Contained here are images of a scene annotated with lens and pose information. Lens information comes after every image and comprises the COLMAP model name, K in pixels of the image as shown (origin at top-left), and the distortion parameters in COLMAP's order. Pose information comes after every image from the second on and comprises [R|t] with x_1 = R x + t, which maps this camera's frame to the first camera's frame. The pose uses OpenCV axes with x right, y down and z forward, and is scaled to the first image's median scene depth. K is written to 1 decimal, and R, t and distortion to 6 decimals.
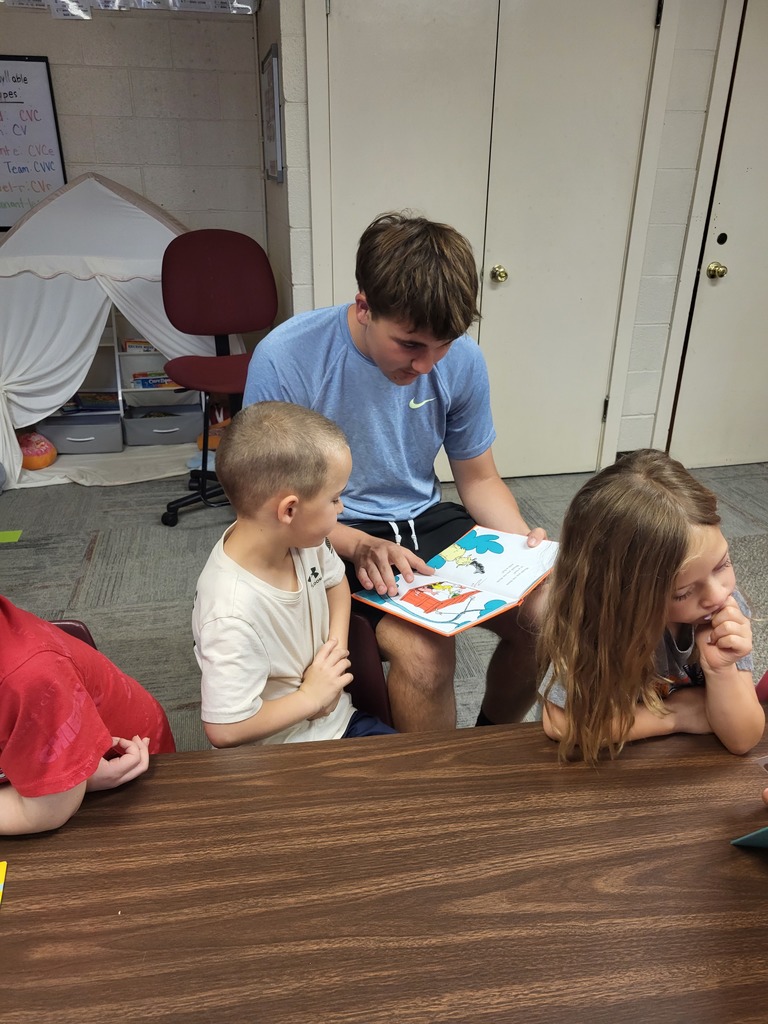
lens RADIAL K [[760.0, 0, 363.1], [0, 760.0, 513.2], [0, 0, 1]] dist [0.064094, -0.038241]
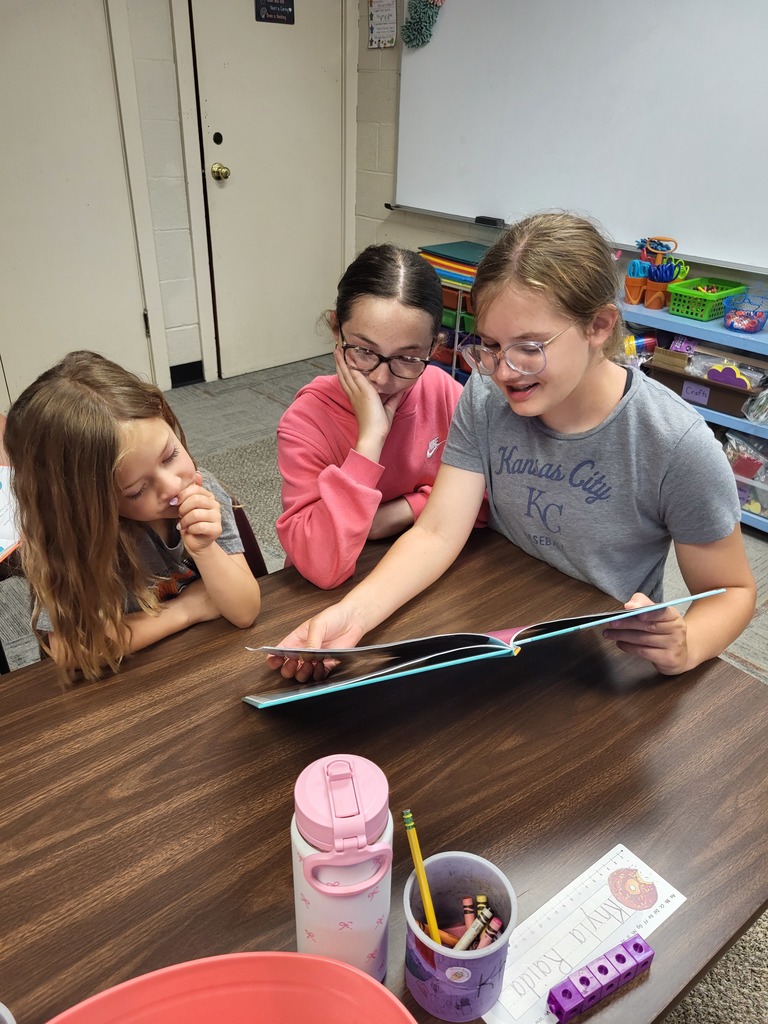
lens RADIAL K [[771.3, 0, 415.7], [0, 771.3, 511.0], [0, 0, 1]] dist [0.078175, -0.051546]
pose [[0.870525, -0.218157, 0.441127, 0.129837], [0.180197, 0.975425, 0.126787, 0.031079], [-0.457946, -0.030882, 0.888443, -0.032826]]
